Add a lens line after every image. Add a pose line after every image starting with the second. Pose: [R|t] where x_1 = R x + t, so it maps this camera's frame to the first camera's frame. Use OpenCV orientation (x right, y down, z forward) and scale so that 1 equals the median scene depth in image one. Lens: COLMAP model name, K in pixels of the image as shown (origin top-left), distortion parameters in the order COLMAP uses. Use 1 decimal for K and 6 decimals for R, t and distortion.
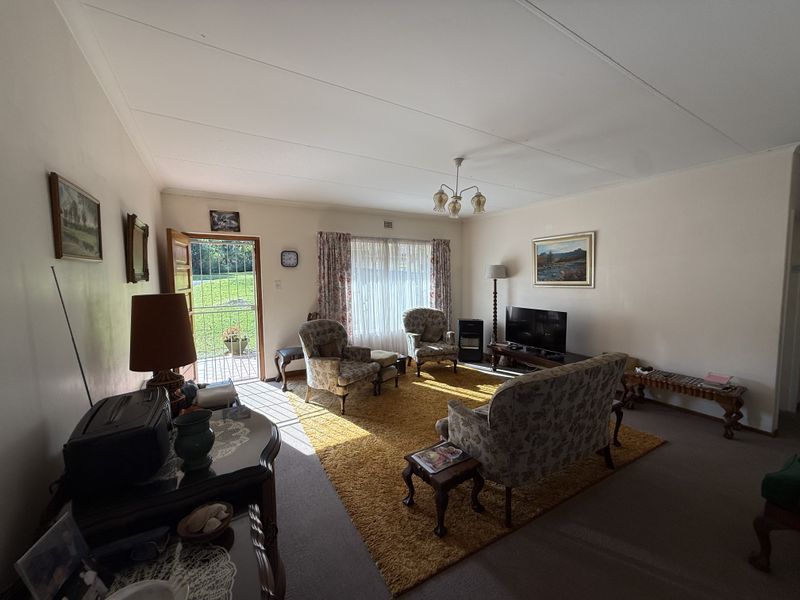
lens RADIAL K [[316.7, 0, 398.8], [0, 316.7, 299.1], [0, 0, 1]] dist [-0.002945, 0.000009]
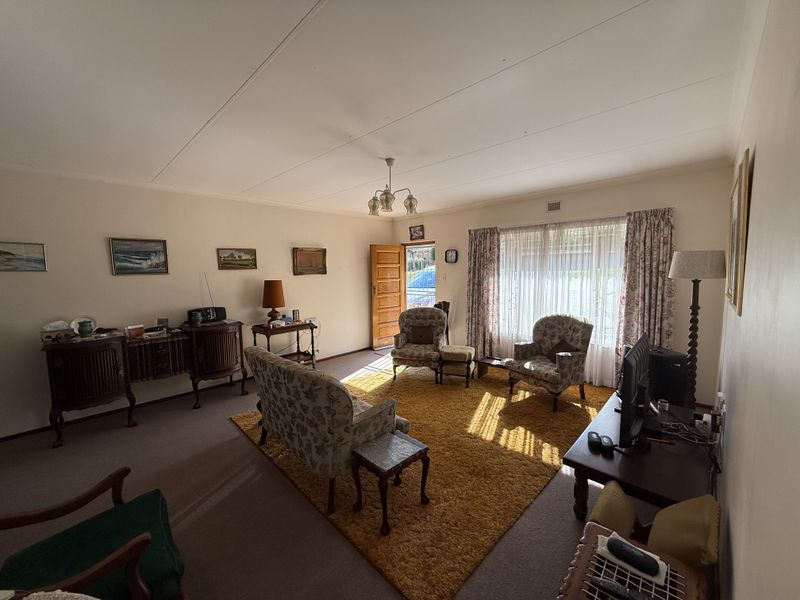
lens RADIAL K [[316.7, 0, 397.6], [0, 316.7, 296.9], [0, 0, 1]] dist [-0.002945, 0.000009]
pose [[0.252735, 0.088682, -0.963463, 0.763525], [-0.061633, 0.995244, 0.075440, -0.050448], [0.965570, 0.040315, 0.256999, 0.490634]]
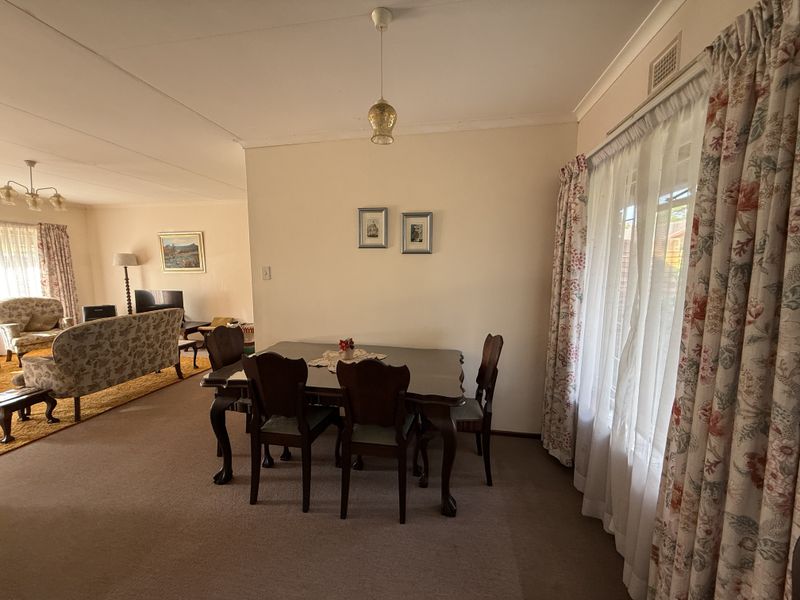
lens RADIAL K [[316.7, 0, 399.5], [0, 316.7, 299.2], [0, 0, 1]] dist [-0.002945, 0.000009]
pose [[0.648752, -0.071187, 0.757663, 0.096534], [0.048588, 0.997458, 0.052114, 0.044743], [-0.759447, 0.003004, 0.650562, -0.492719]]
